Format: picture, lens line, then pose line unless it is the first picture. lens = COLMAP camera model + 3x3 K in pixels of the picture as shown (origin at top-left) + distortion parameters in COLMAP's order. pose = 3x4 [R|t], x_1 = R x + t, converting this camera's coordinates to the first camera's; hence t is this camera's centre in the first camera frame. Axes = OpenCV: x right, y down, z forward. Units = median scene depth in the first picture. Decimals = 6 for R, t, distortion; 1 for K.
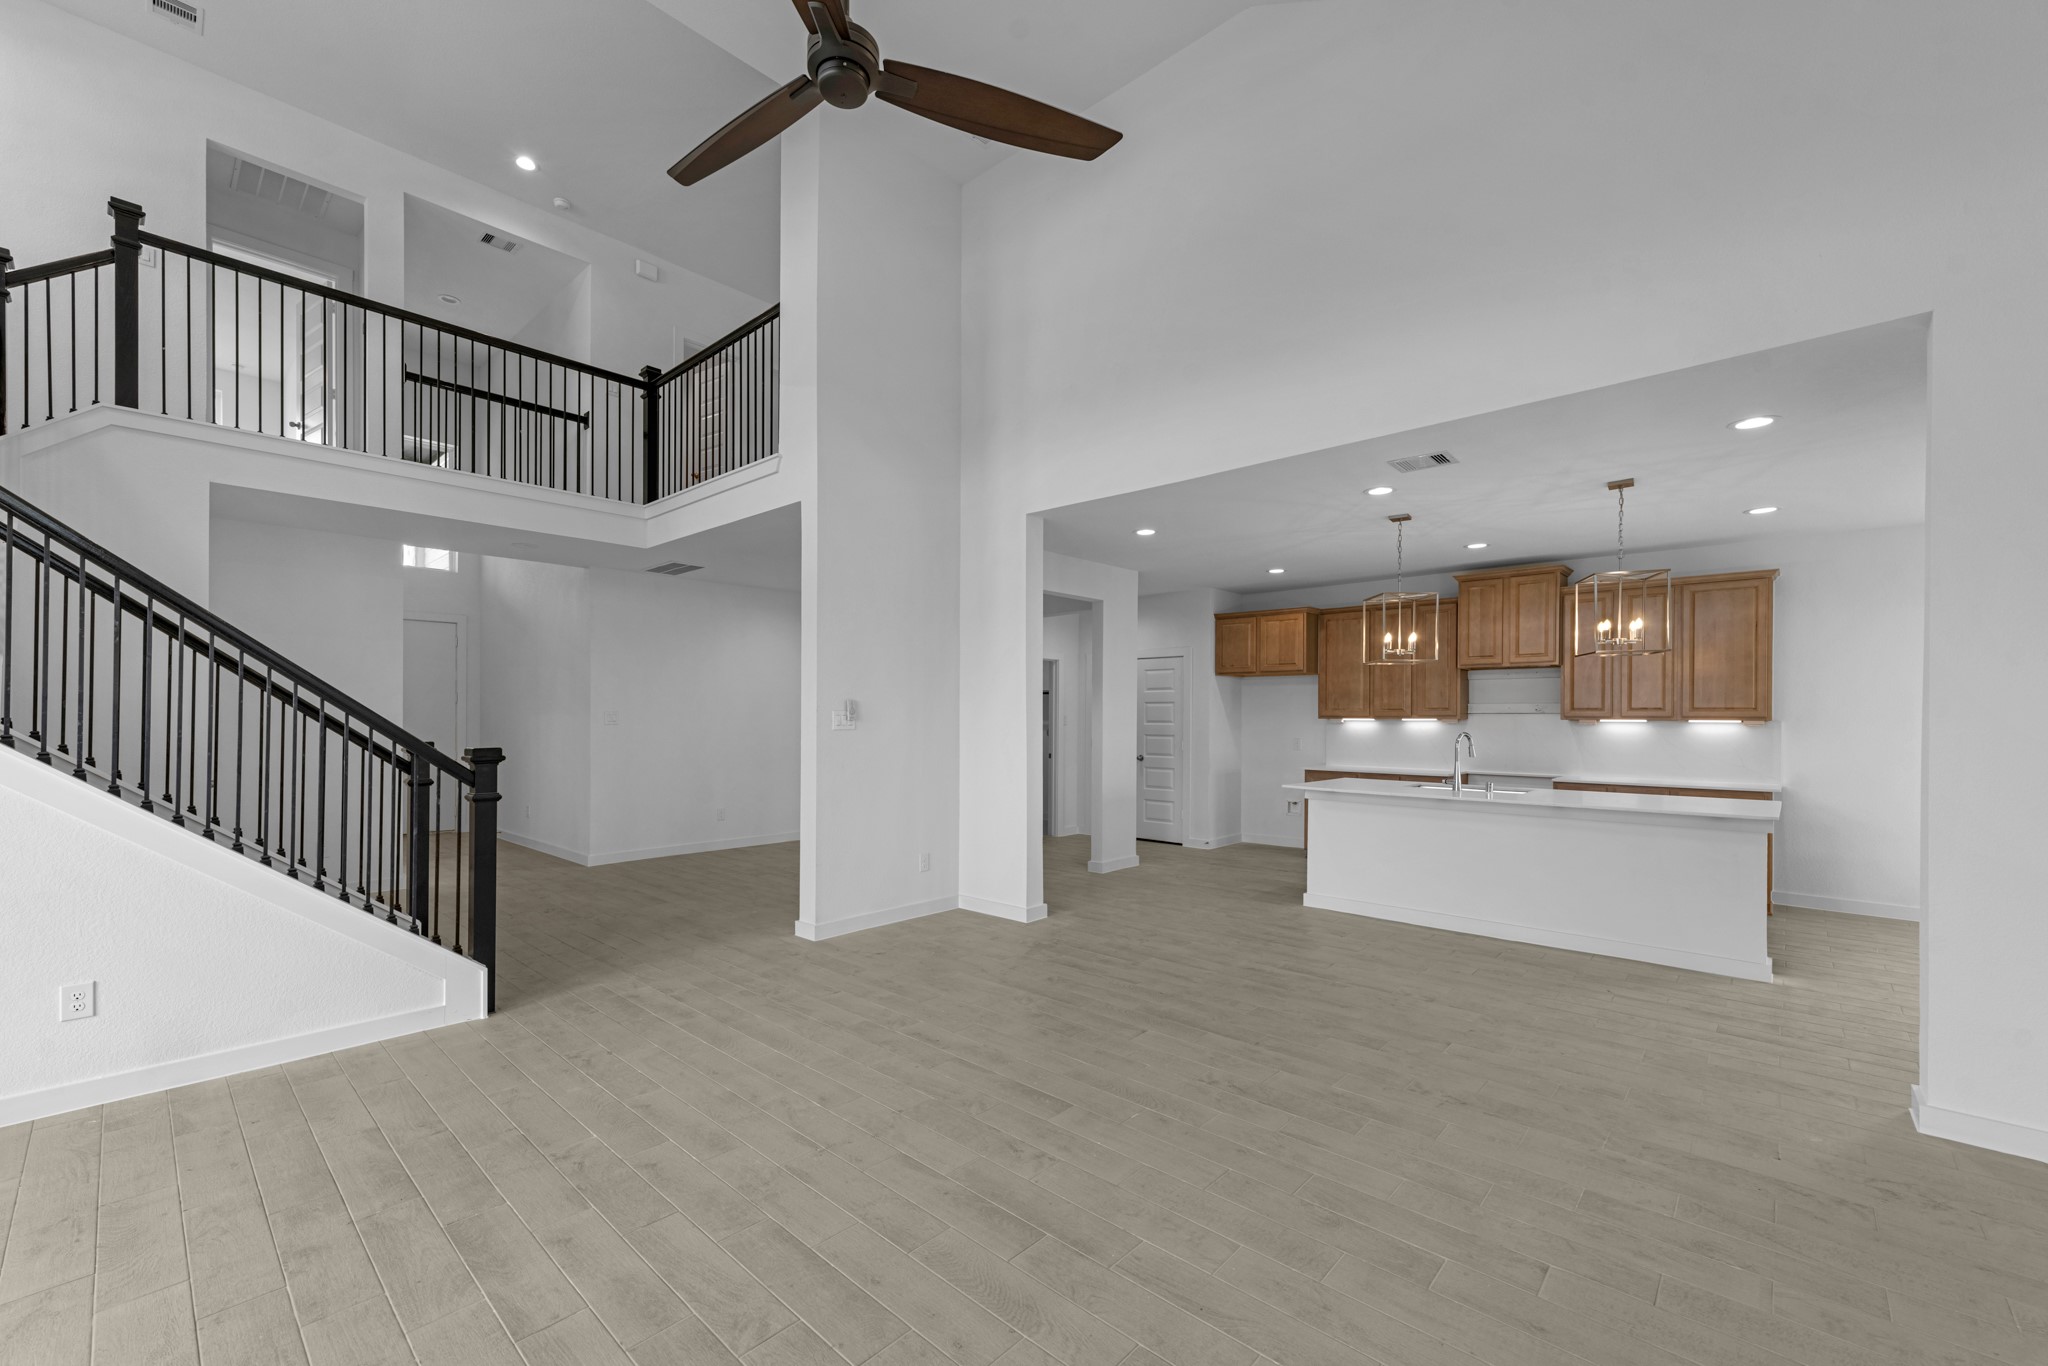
lens RADIAL K [[822.8, 0, 1023.5], [0, 822.8, 702.1], [0, 0, 1]] dist [0.009518, 0.000037]
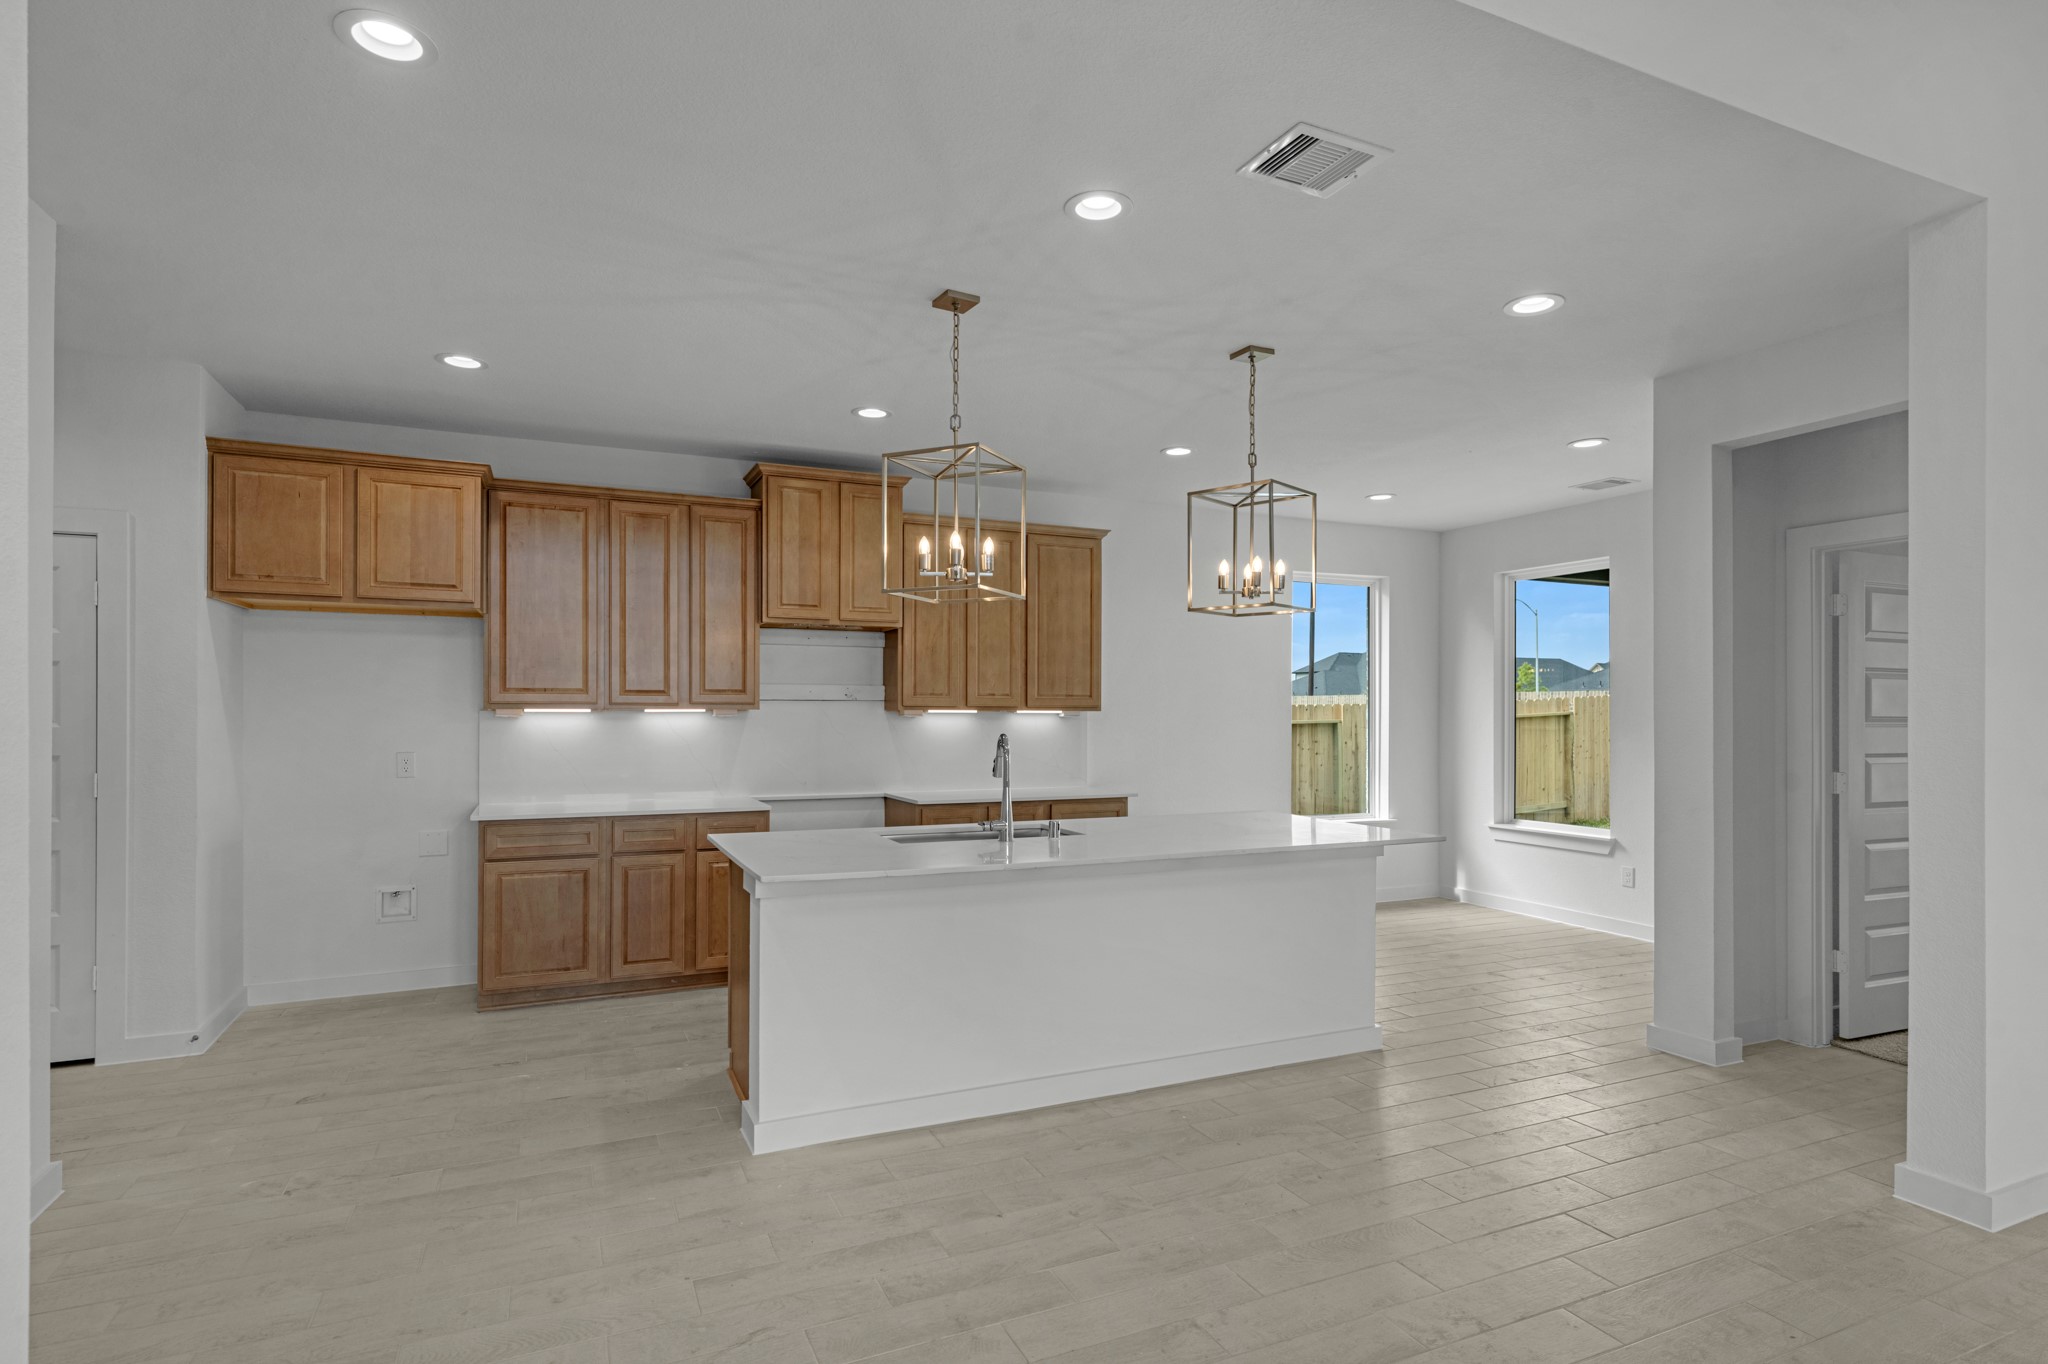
lens RADIAL K [[1037.5, 0, 1024.3], [0, 1037.5, 702.9], [0, 0, 1]] dist [0.009461, 0.000341]
pose [[0.397214, 0.003263, 0.917720, -0.070479], [-0.017300, 0.999843, 0.003933, 0.009434], [-0.917563, -0.017439, 0.397208, 0.511172]]
